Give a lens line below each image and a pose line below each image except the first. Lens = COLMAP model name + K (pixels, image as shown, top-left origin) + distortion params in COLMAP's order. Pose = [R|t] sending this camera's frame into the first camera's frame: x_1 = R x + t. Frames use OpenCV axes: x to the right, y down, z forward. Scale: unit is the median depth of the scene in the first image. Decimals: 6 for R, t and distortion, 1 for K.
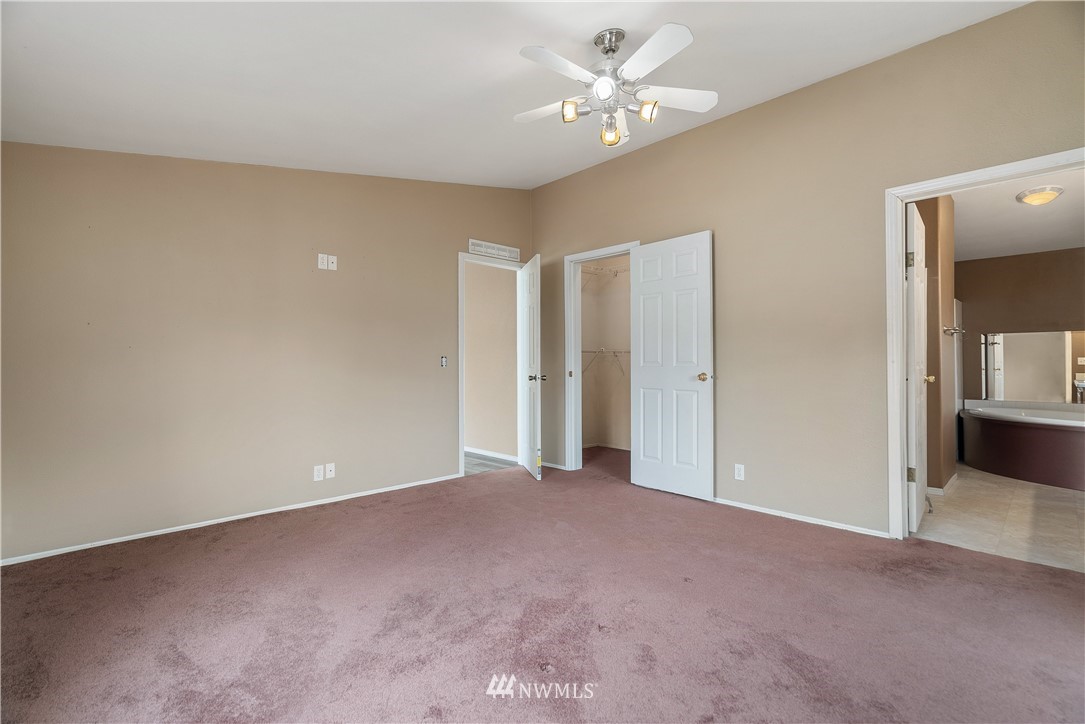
lens RADIAL K [[490.9, 0, 542.5], [0, 490.9, 362.0], [0, 0, 1]] dist [0.001382, -0.000119]
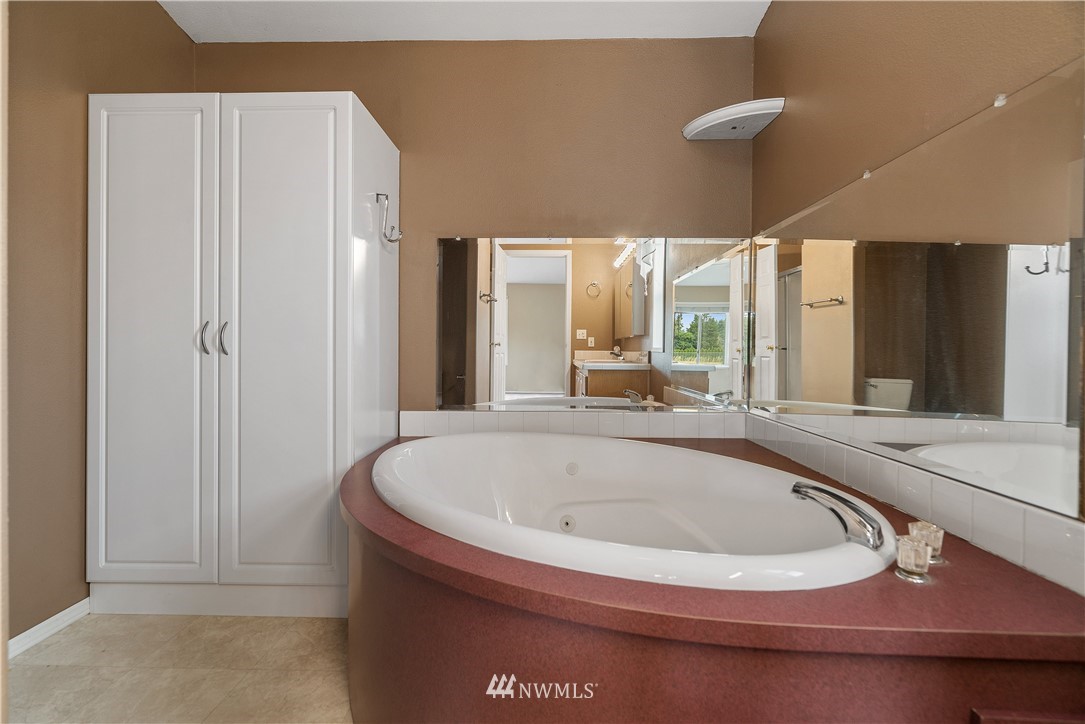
lens RADIAL K [[490.9, 0, 542.5], [0, 490.9, 362.0], [0, 0, 1]] dist [0.001382, -0.000119]
pose [[0.710420, -0.020135, 0.703490, 0.639989], [-0.007643, 0.999311, 0.036320, 0.018170], [-0.703736, -0.031180, 0.709777, 0.617218]]
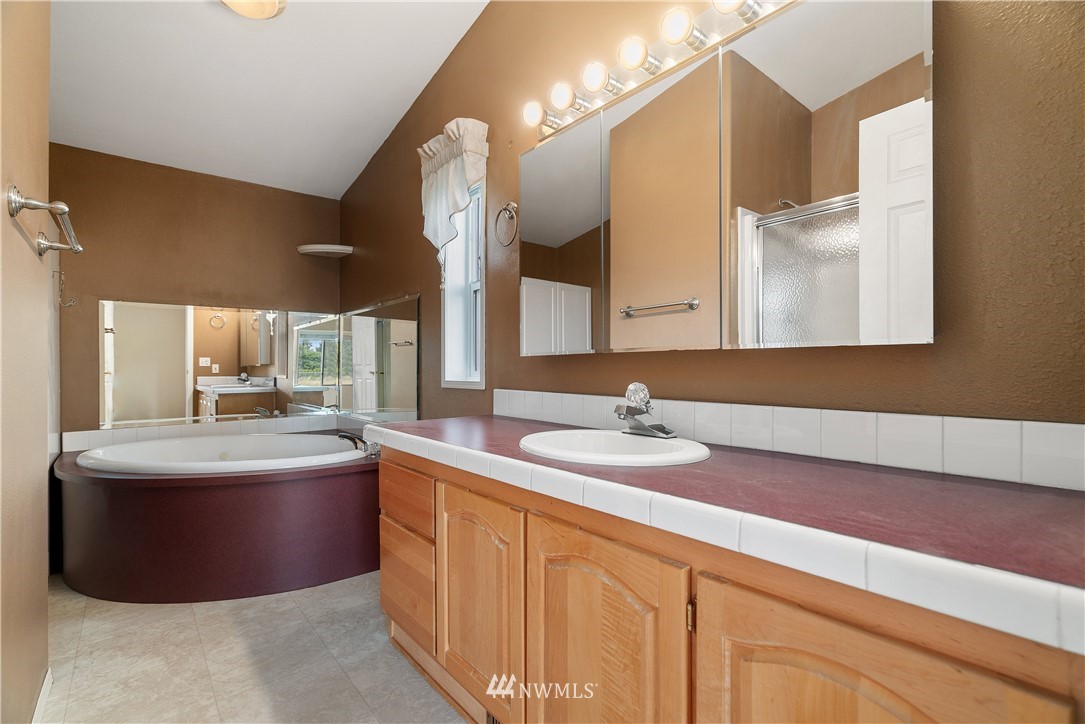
lens RADIAL K [[490.9, 0, 542.5], [0, 490.9, 362.0], [0, 0, 1]] dist [0.001382, -0.000119]
pose [[0.073000, 0.007680, 0.997302, 0.368270], [-0.004430, 0.999963, -0.007377, 0.002613], [-0.997322, -0.003880, 0.073031, 0.445918]]
